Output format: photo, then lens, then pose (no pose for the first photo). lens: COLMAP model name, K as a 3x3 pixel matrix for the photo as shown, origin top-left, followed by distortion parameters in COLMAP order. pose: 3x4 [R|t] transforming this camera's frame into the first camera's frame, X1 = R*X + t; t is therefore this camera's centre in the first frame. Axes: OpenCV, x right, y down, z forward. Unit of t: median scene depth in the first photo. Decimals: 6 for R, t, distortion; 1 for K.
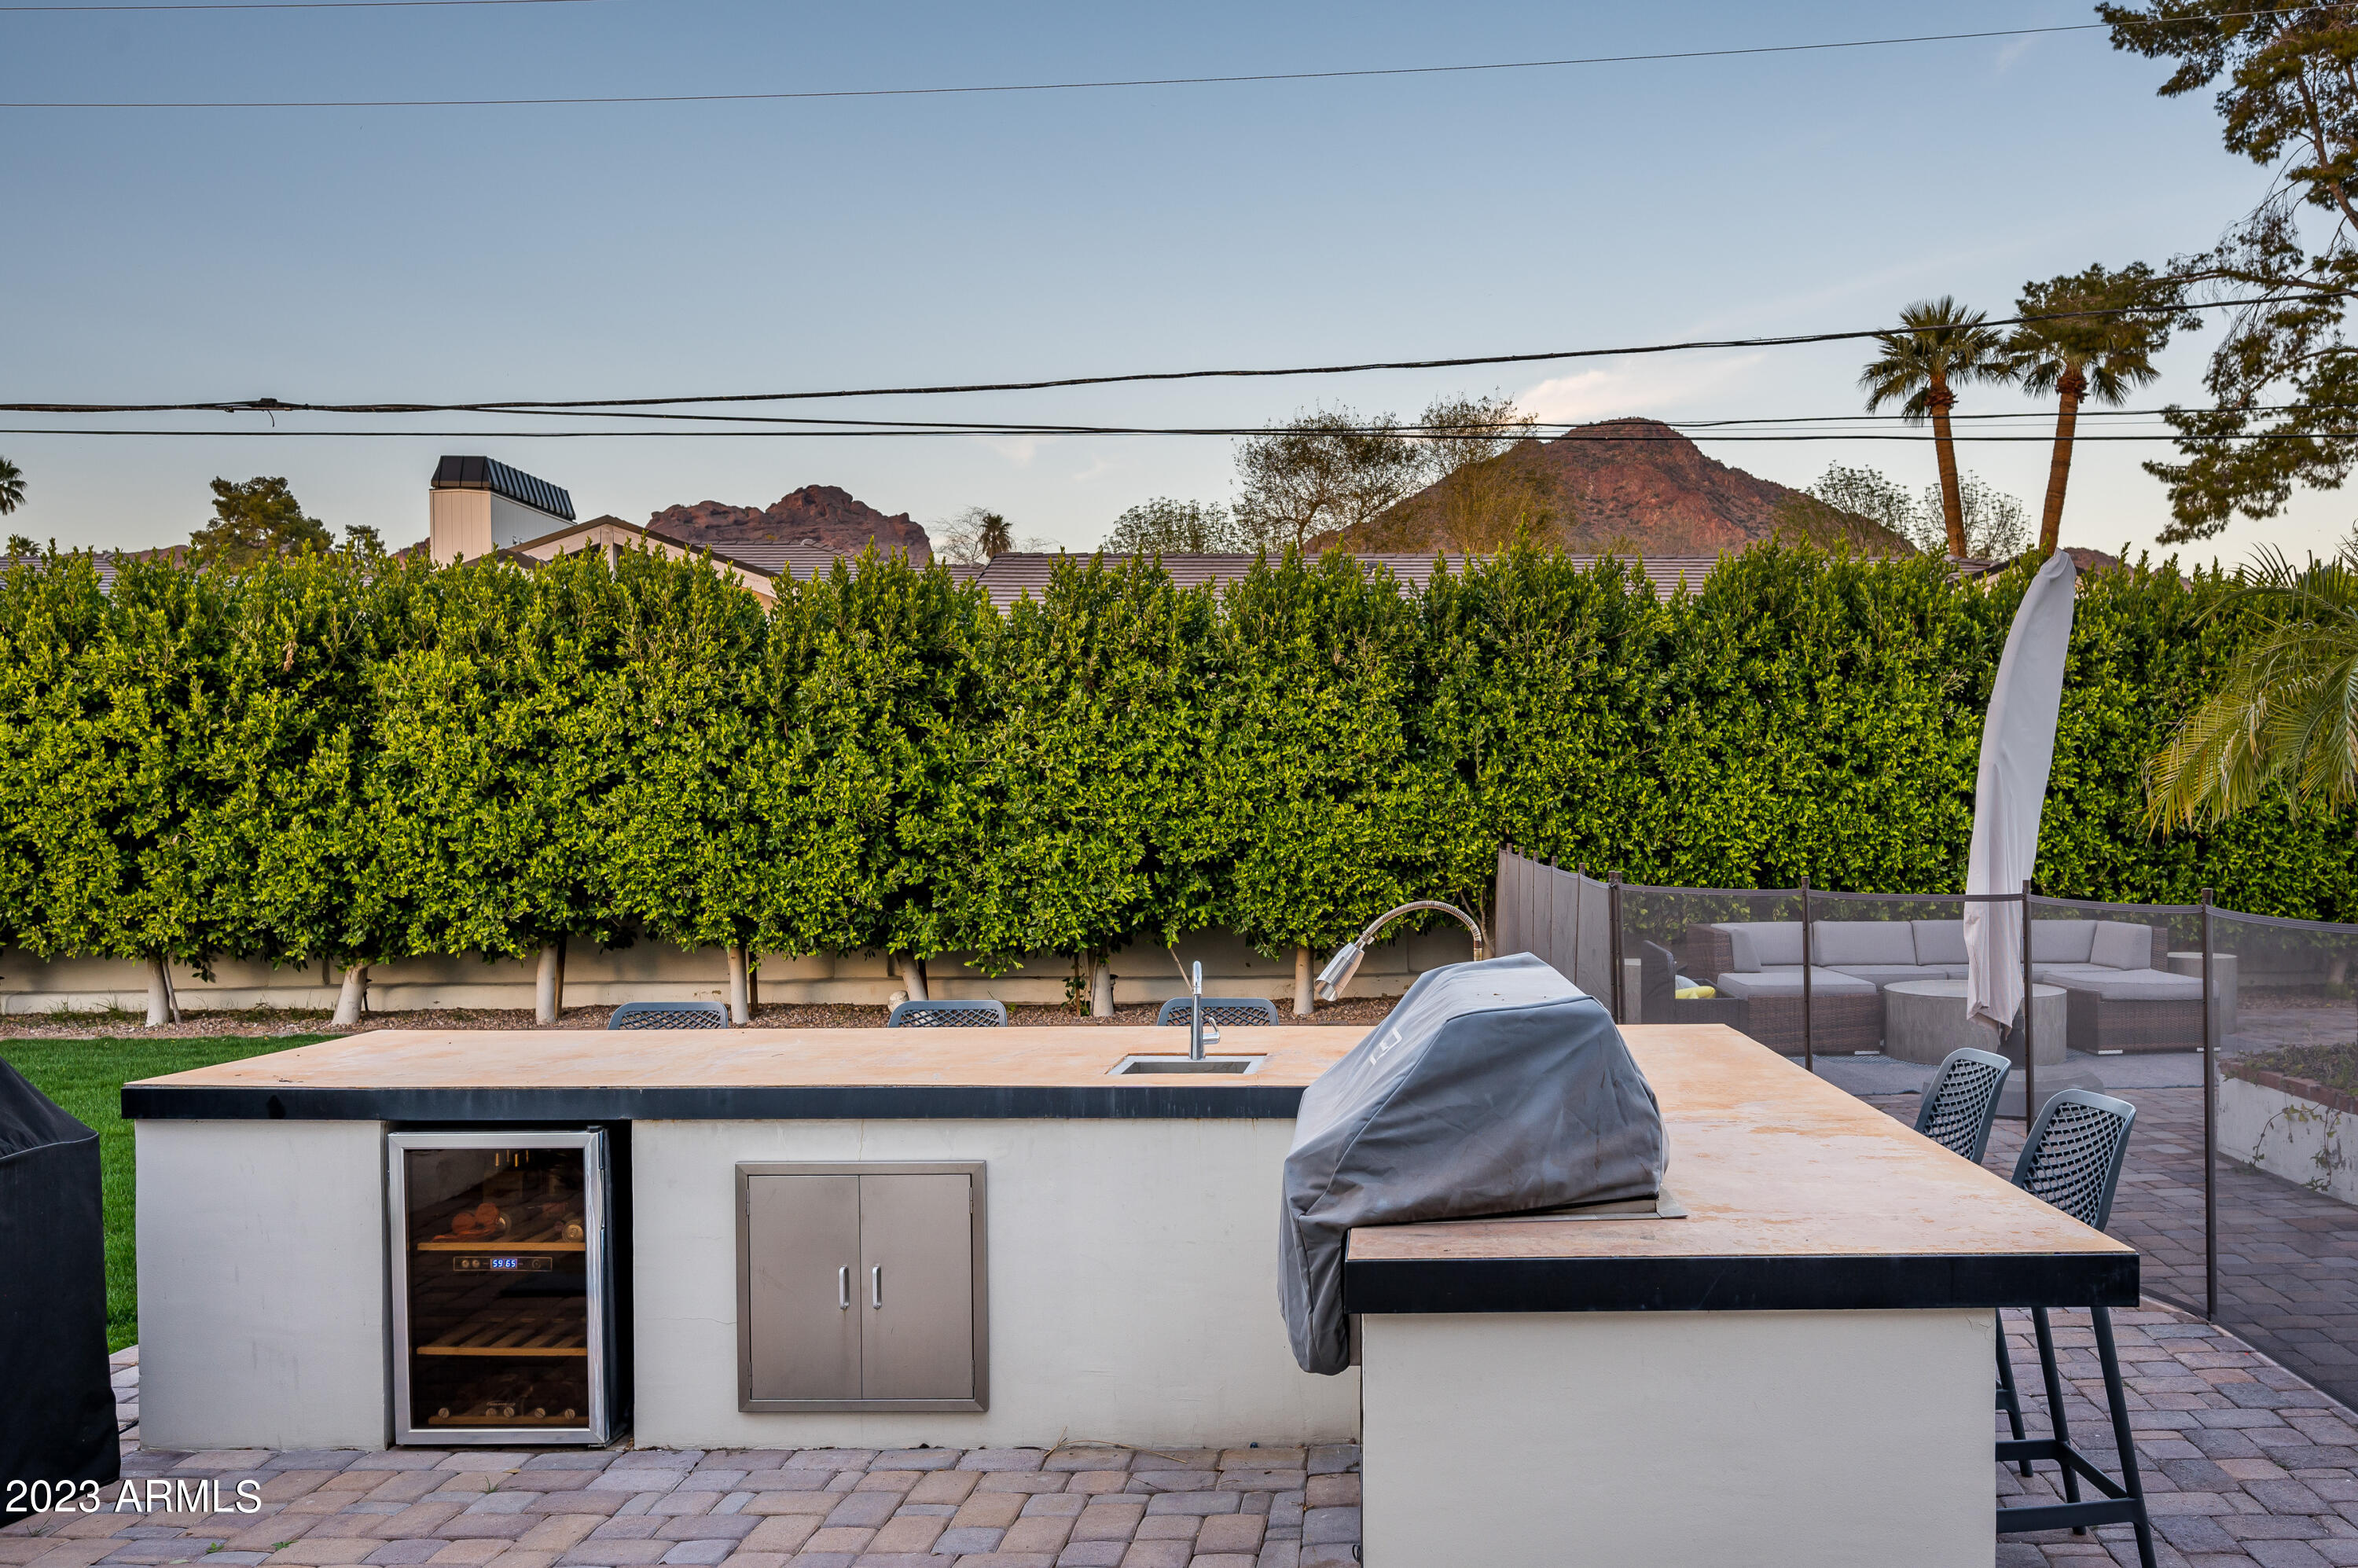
lens RADIAL K [[1578.0, 0, 1180.4], [0, 1578.0, 837.3], [0, 0, 1]] dist [-0.003556, 0.002802]
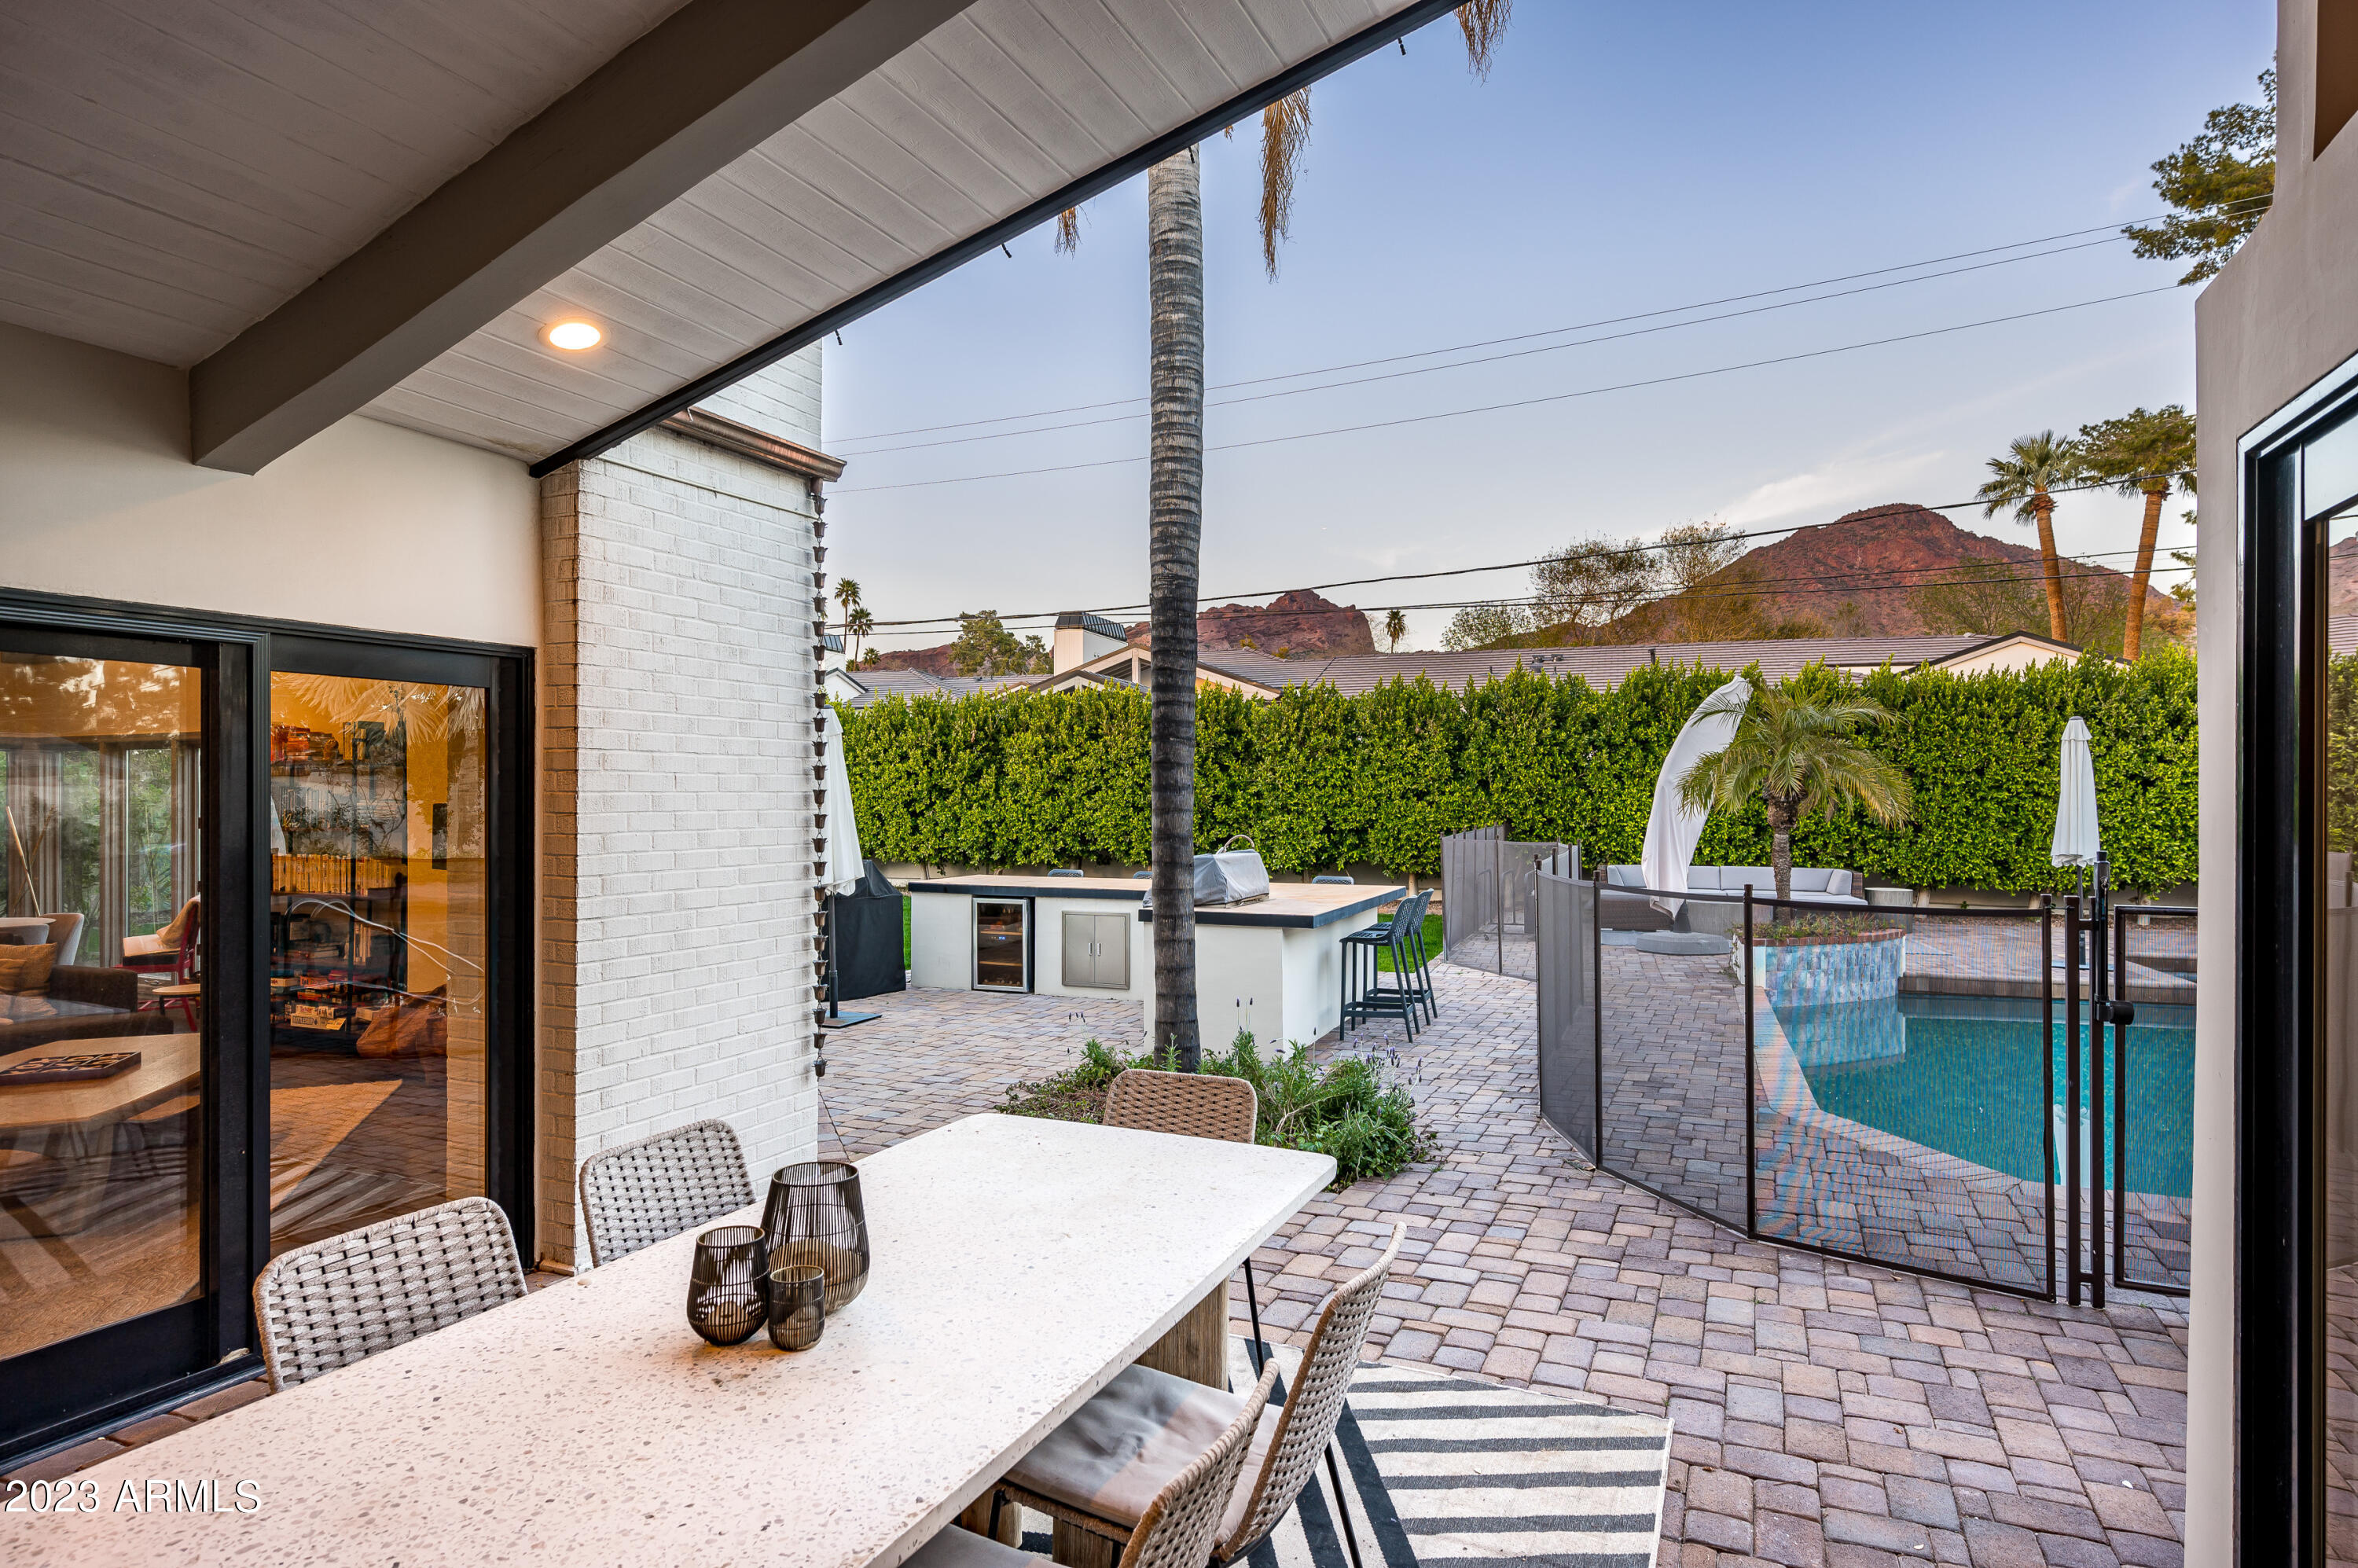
lens RADIAL K [[1334.8, 0, 1179.0], [0, 1334.8, 784.0], [0, 0, 1]] dist [-0.003008, -0.001273]
pose [[0.921841, 0.001815, -0.387563, 0.484293], [-0.012020, 0.999642, -0.023909, 0.000967], [0.387381, 0.026699, 0.921533, -0.706748]]
